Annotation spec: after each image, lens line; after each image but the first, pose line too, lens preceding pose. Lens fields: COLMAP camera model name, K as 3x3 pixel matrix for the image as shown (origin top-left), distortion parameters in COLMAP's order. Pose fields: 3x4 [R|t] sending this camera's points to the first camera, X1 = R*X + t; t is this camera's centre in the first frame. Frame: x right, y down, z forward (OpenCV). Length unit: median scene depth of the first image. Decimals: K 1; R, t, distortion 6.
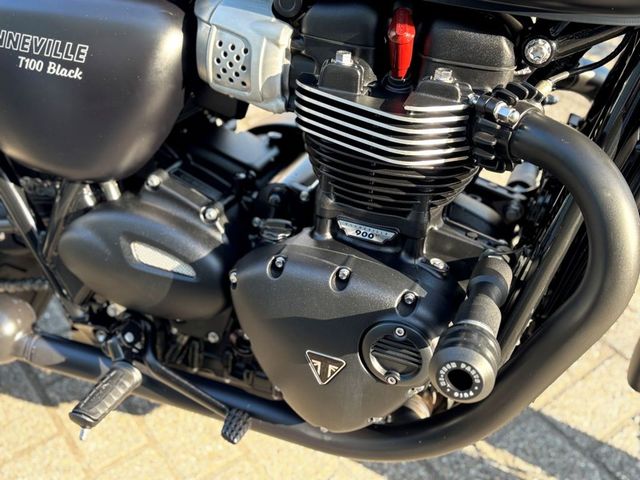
lens RADIAL K [[754.5, 0, 320.0], [0, 754.5, 240.0], [0, 0, 1]] dist [0.148703, -0.454093]
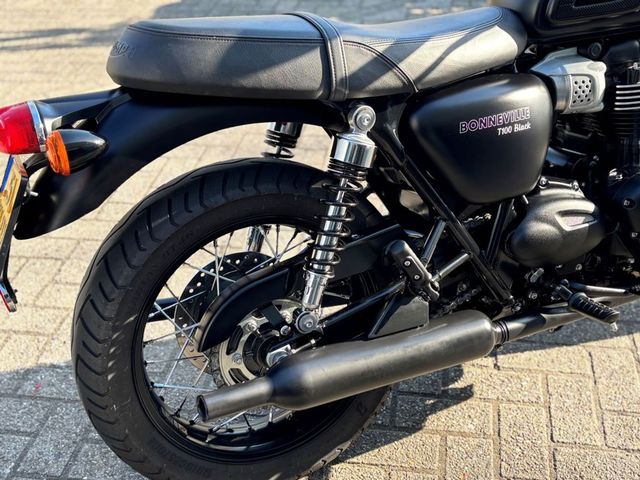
lens RADIAL K [[819.1, 0, 320.0], [0, 819.1, 240.0], [0, 0, 1]] dist [0.225419, -0.793586]
pose [[0.716959, -0.388554, 0.578788, -1.784158], [0.467468, 0.883894, 0.014315, -0.235542], [-0.517150, 0.260302, 0.815352, -0.173773]]
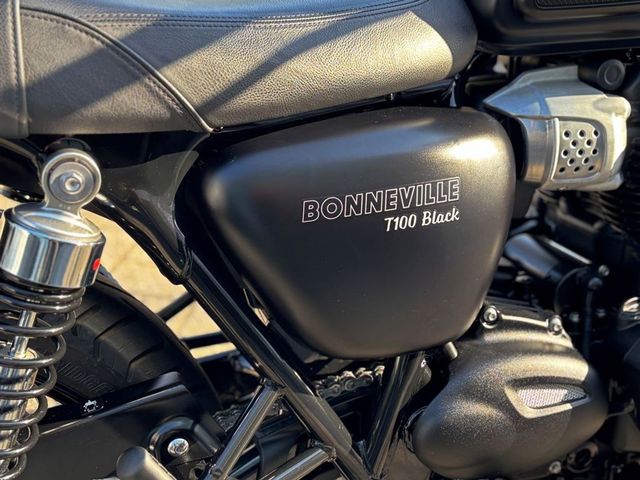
lens RADIAL K [[819.1, 0, 320.0], [0, 819.1, 240.0], [0, 0, 1]] dist [0.225419, -0.793586]
pose [[0.782568, -0.318940, 0.534664, -0.917582], [0.390413, 0.920367, -0.022413, -0.229229], [-0.484938, 0.226279, 0.844768, 0.321733]]
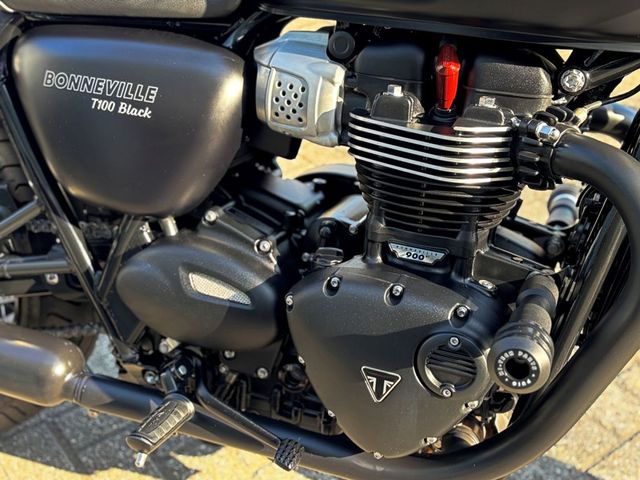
lens RADIAL K [[819.1, 0, 320.0], [0, 819.1, 240.0], [0, 0, 1]] dist [0.225419, -0.793586]
pose [[0.999929, -0.008598, -0.008236, -0.063056], [0.007241, 0.988264, -0.152585, 0.142607], [0.009451, 0.152515, 0.988256, -0.135610]]
